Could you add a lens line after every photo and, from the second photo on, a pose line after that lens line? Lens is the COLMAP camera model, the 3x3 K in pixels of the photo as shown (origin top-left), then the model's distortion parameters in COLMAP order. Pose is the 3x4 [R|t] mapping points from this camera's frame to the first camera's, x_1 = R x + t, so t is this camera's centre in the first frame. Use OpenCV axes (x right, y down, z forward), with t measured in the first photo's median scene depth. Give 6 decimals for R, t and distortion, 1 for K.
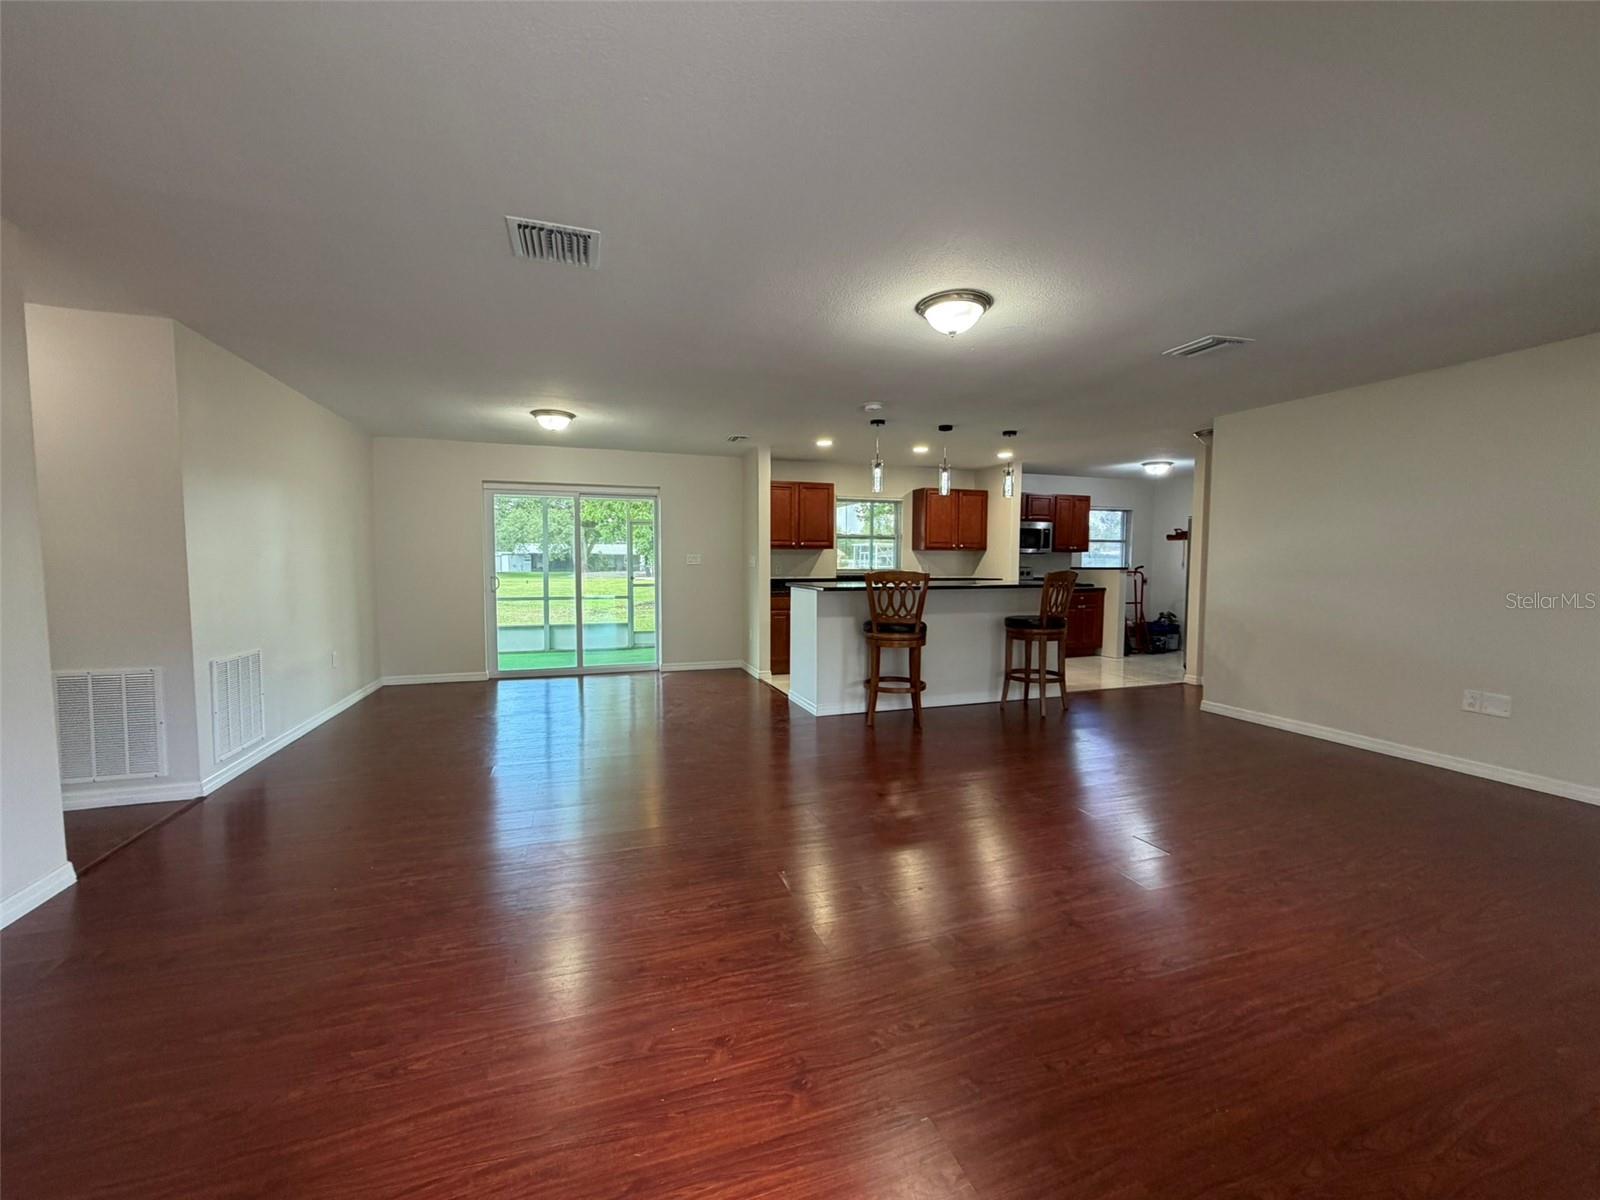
lens RADIAL K [[634.7, 0, 796.7], [0, 634.7, 603.5], [0, 0, 1]] dist [0.001065, -0.000068]
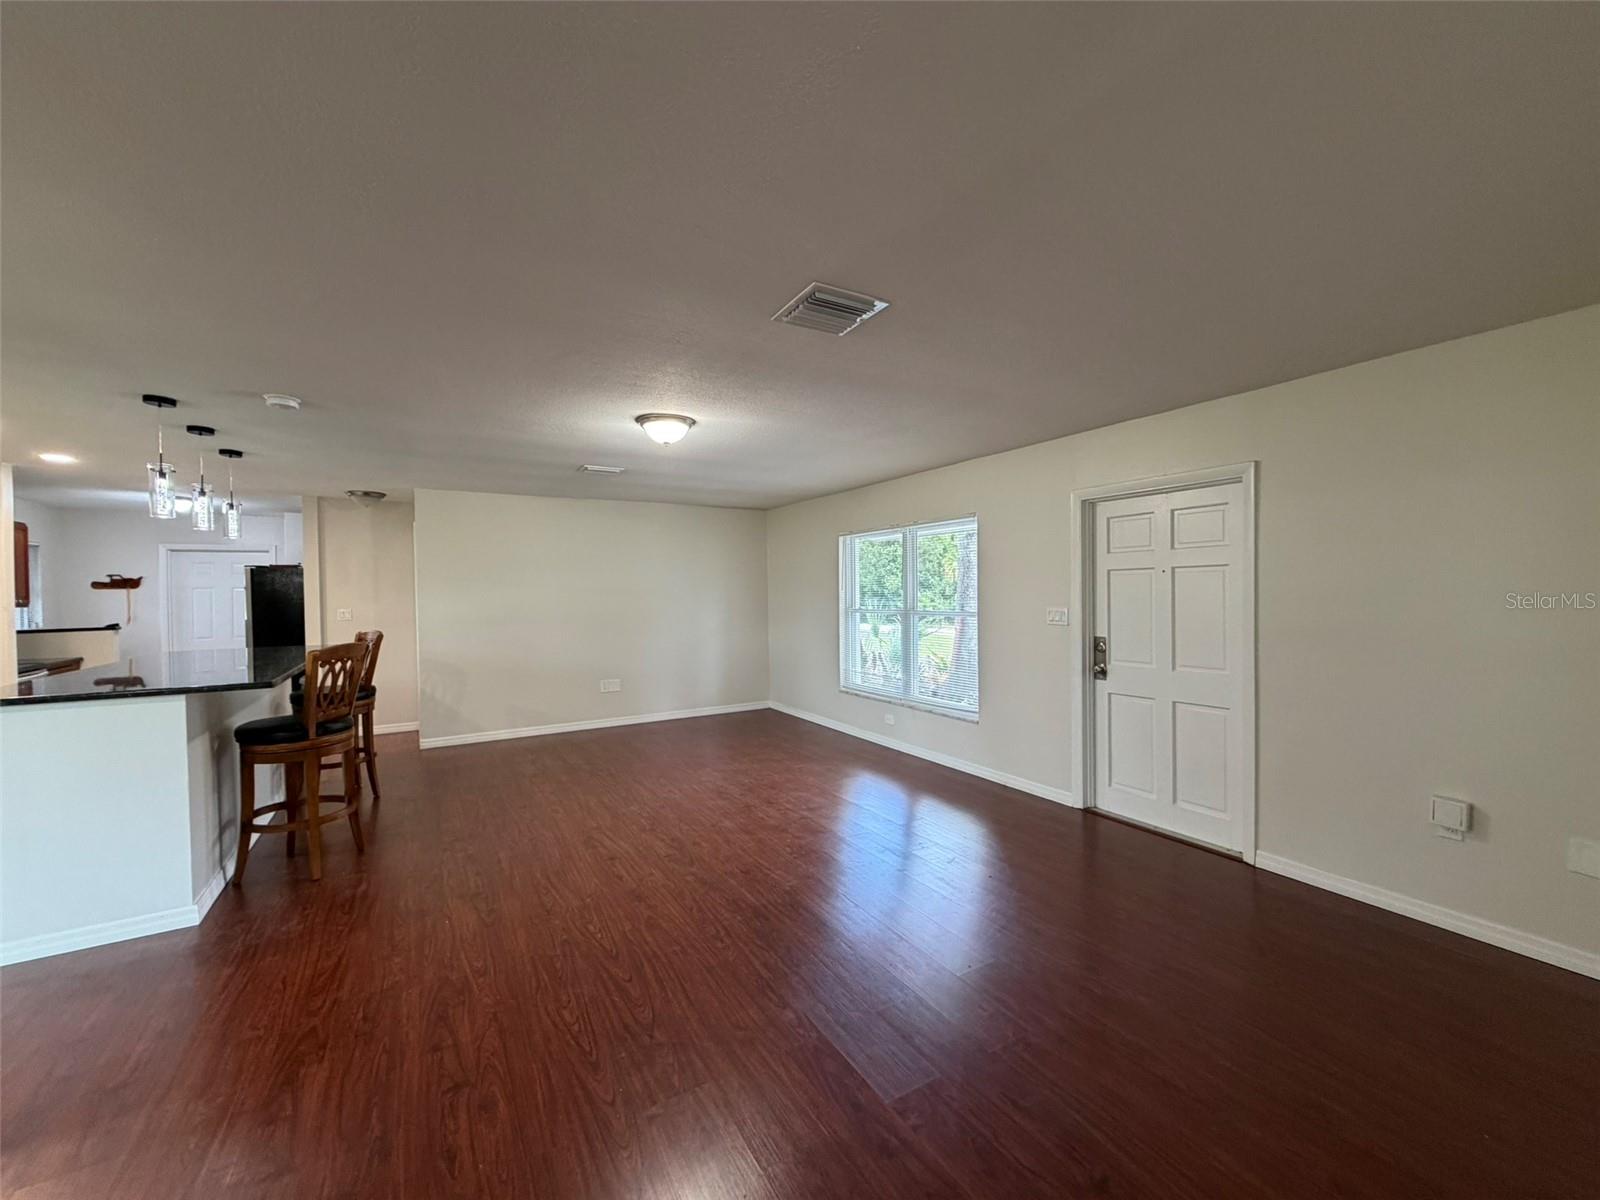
lens RADIAL K [[634.7, 0, 796.7], [0, 634.7, 603.5], [0, 0, 1]] dist [0.001065, -0.000068]
pose [[-0.192672, -0.019235, 0.981075, -0.536457], [0.079963, 0.996175, 0.035235, -0.067030], [-0.978000, 0.085239, -0.190397, 0.516741]]
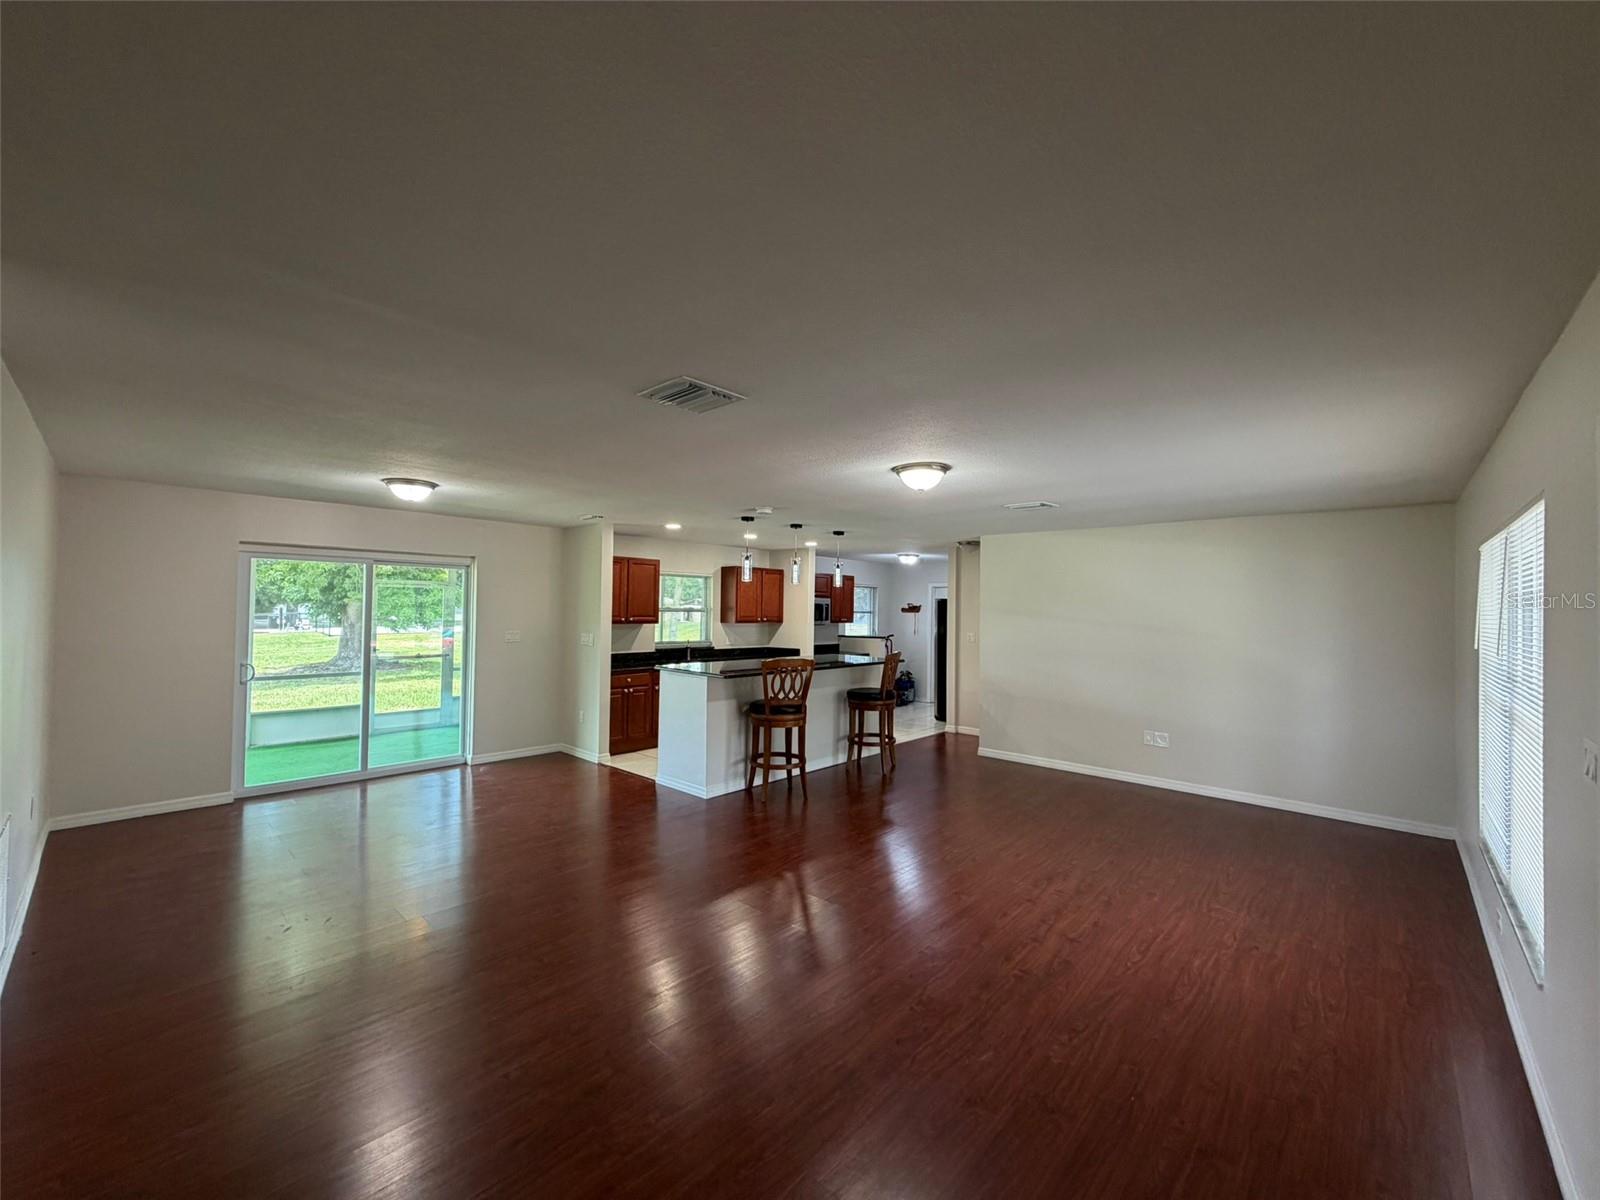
lens RADIAL K [[636.6, 0, 800.0], [0, 636.6, 600.0], [0, 0, 1]] dist [0.001728, -0.000022]
pose [[0.880899, 0.017285, 0.472988, -0.293816], [0.020079, 0.997068, -0.073833, -0.057811], [-0.472878, 0.074537, 0.877970, -0.000632]]
